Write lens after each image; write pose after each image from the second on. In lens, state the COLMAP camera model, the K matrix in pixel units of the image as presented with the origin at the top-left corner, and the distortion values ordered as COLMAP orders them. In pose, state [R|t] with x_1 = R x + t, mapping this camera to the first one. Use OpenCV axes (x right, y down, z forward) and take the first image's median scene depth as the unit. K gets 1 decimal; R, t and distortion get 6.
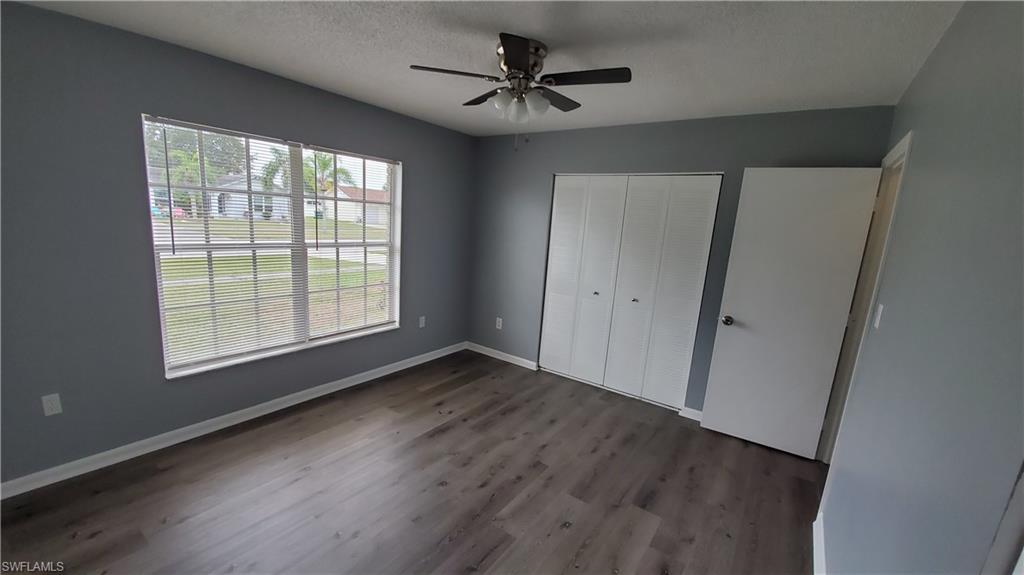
lens RADIAL K [[414.5, 0, 512.0], [0, 414.5, 287.5], [0, 0, 1]] dist [0.000300, 0.000055]
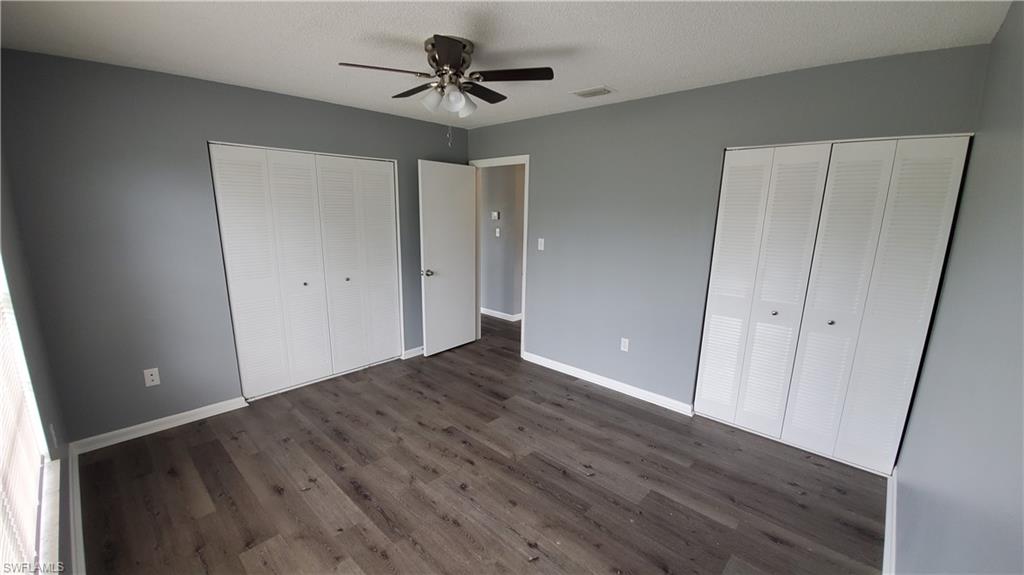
lens RADIAL K [[404.7, 0, 506.0], [0, 404.7, 297.4], [0, 0, 1]] dist [-0.001541, -0.011273]
pose [[0.131653, -0.272609, 0.953075, -0.705000], [0.157706, 0.954959, 0.251363, -0.133173], [-0.978671, 0.117212, 0.168716, 0.515963]]
